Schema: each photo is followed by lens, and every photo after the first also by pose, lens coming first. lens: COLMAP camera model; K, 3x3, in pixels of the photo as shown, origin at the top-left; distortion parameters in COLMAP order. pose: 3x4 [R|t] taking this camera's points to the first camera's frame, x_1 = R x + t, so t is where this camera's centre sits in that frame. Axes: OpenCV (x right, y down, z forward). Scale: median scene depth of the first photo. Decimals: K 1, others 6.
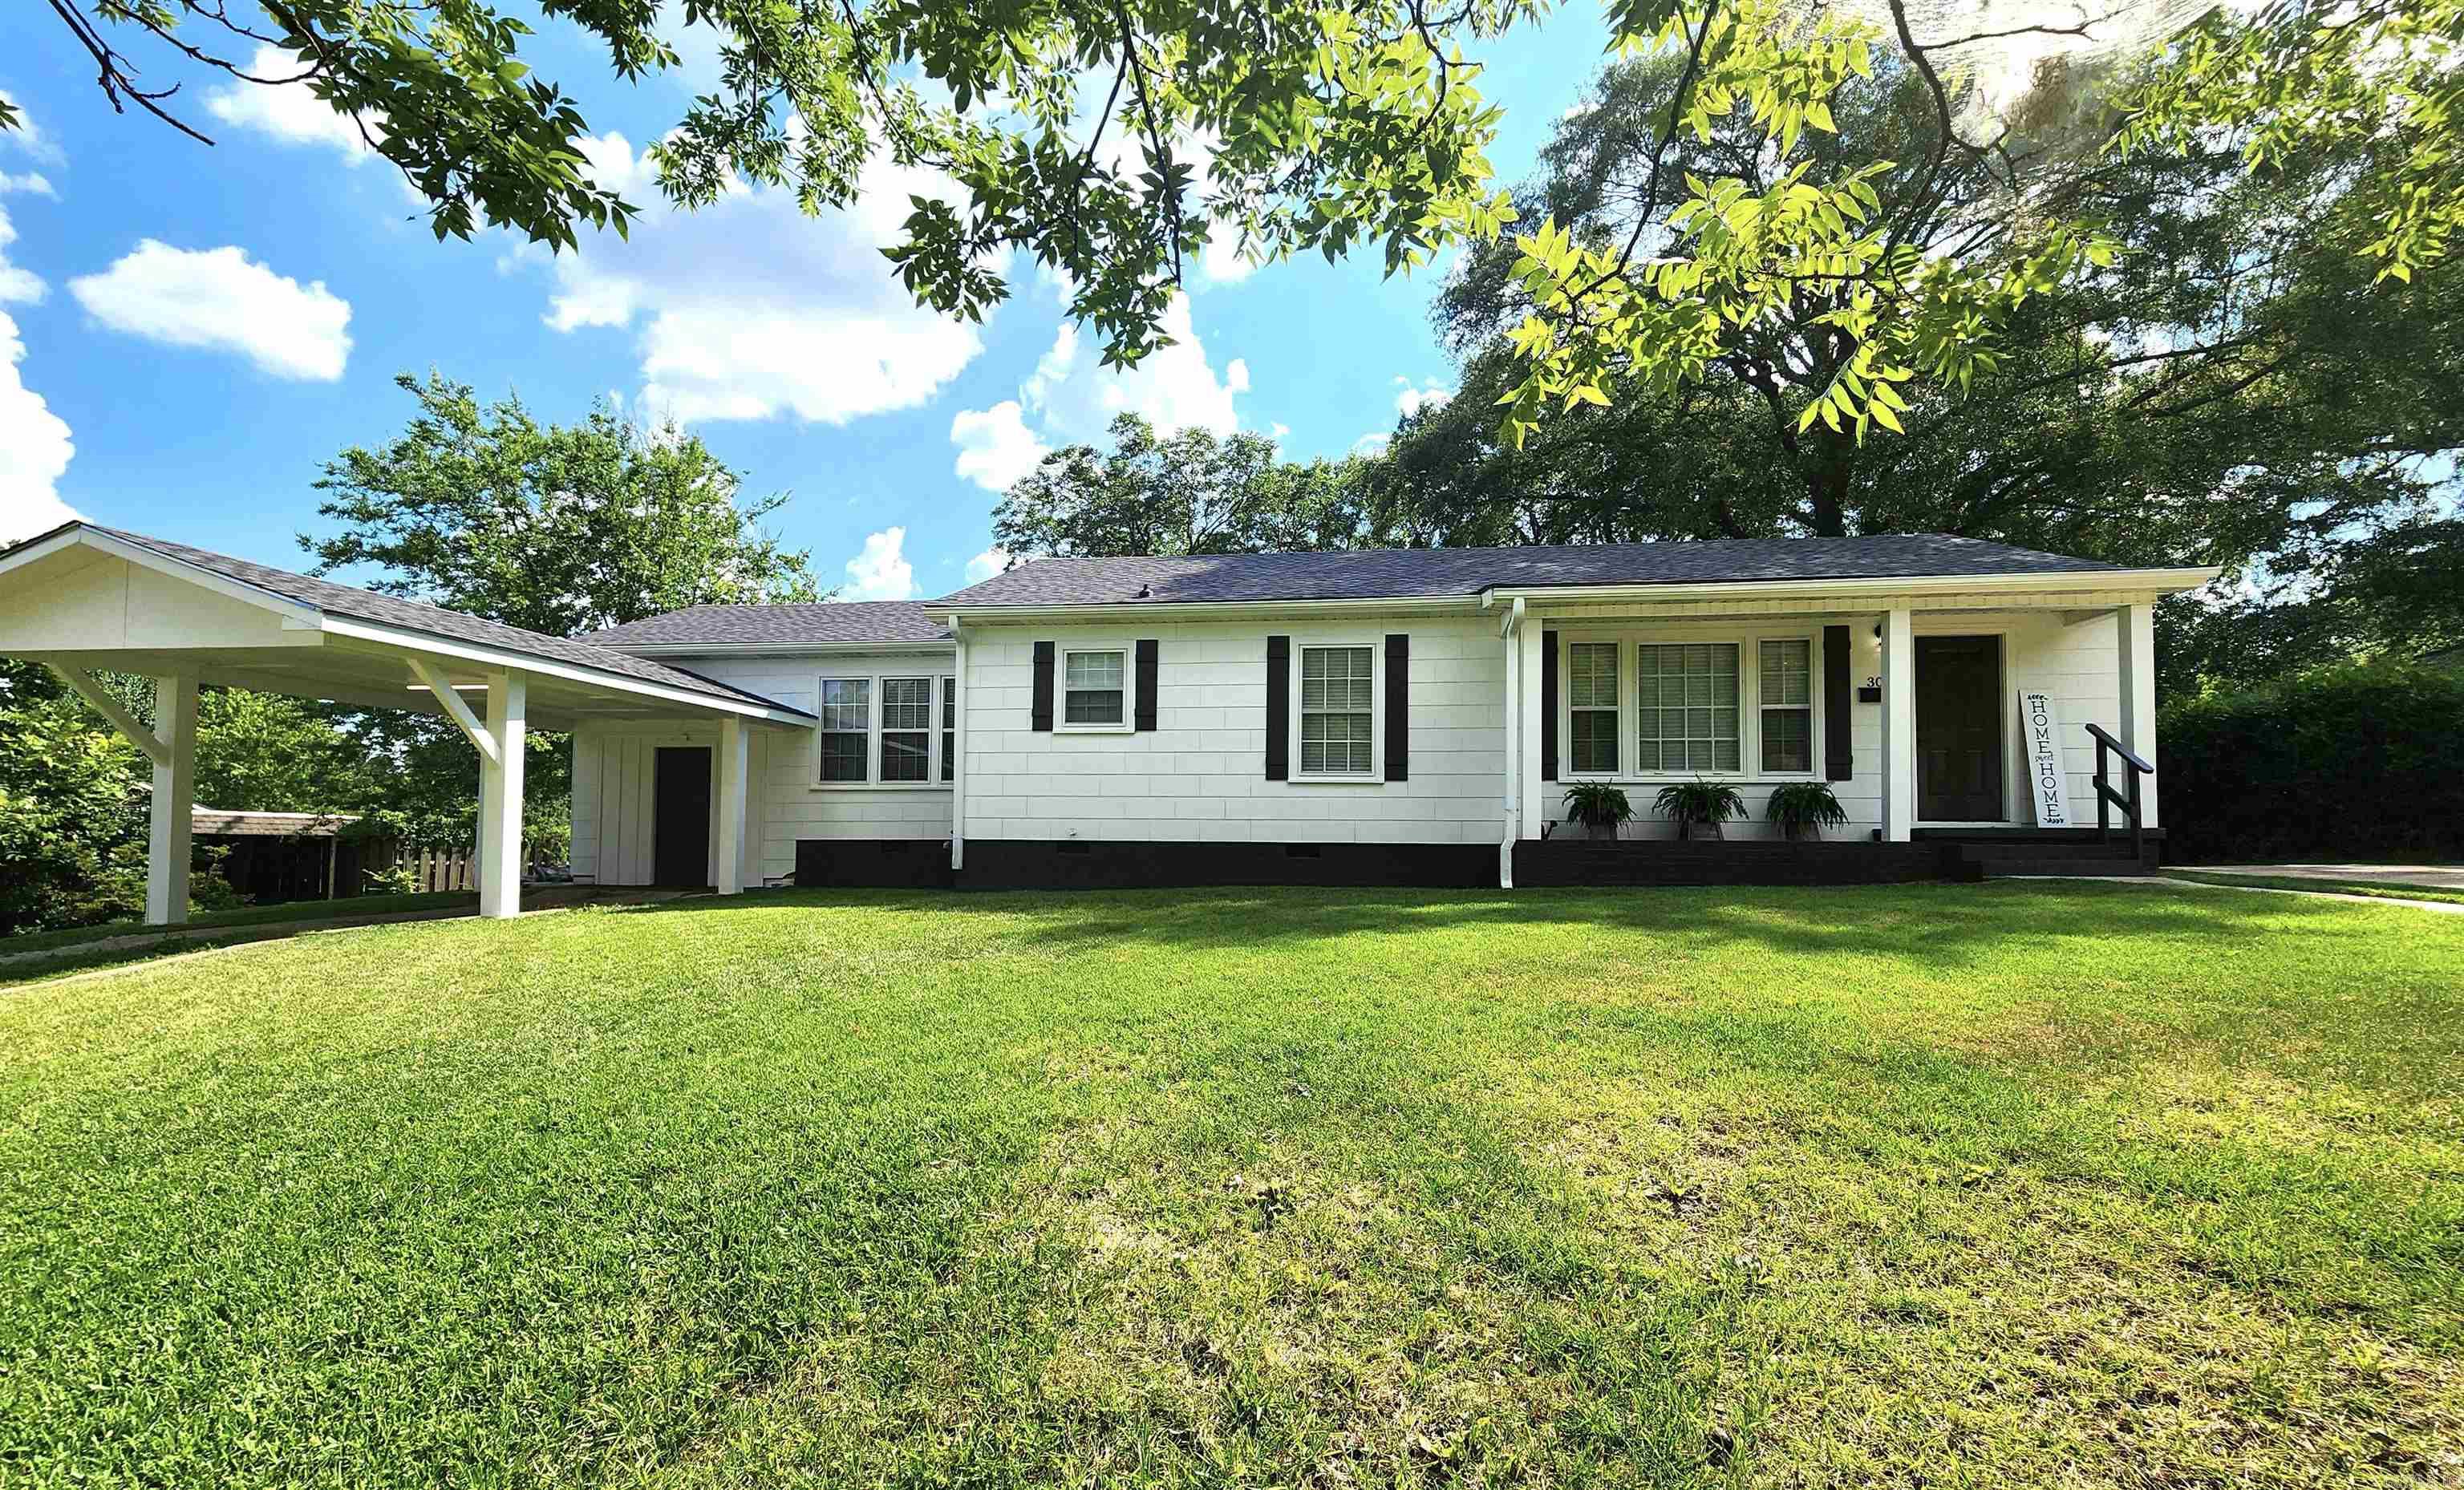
lens RADIAL K [[1007.8, 0, 1213.2], [0, 1007.8, 755.6], [0, 0, 1]] dist [-0.008069, -0.001069]
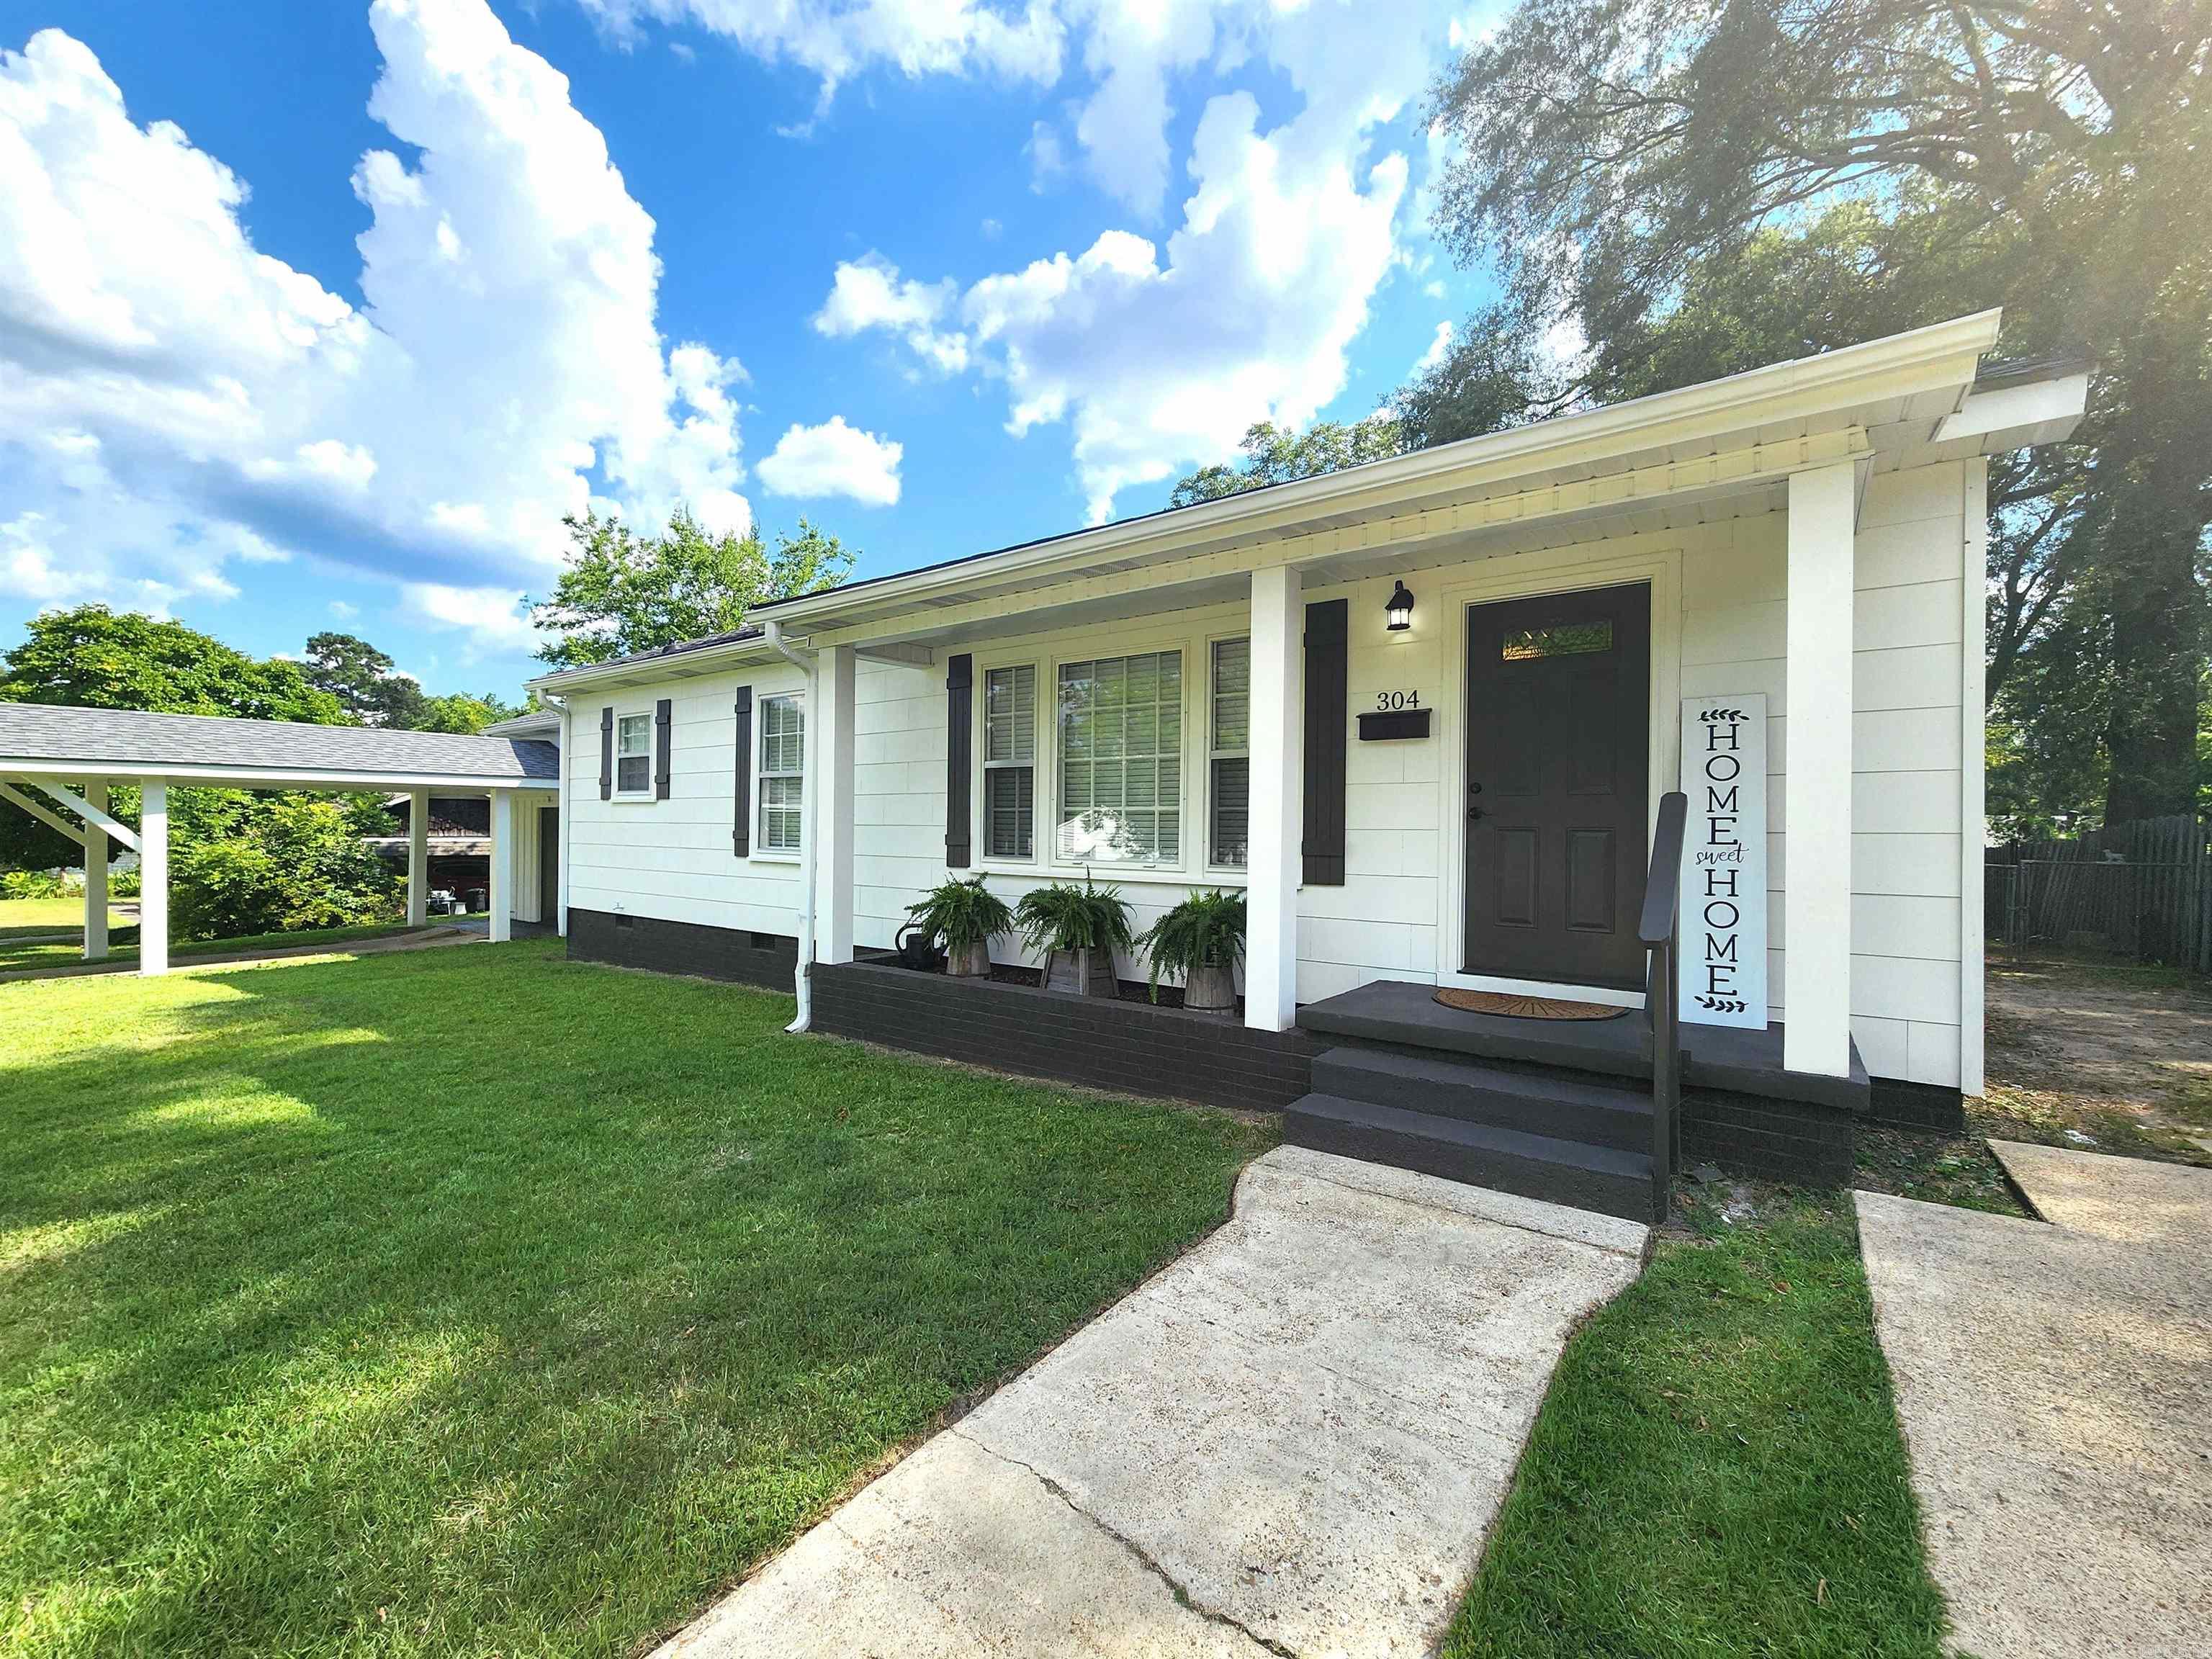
lens RADIAL K [[907.2, 0, 1114.0], [0, 907.2, 842.2], [0, 0, 1]] dist [0.002515, -0.000390]
pose [[0.876167, 0.009094, -0.481923, 0.715124], [0.035796, 0.995833, 0.083871, -0.041954], [0.480677, -0.090736, 0.872191, 0.485020]]
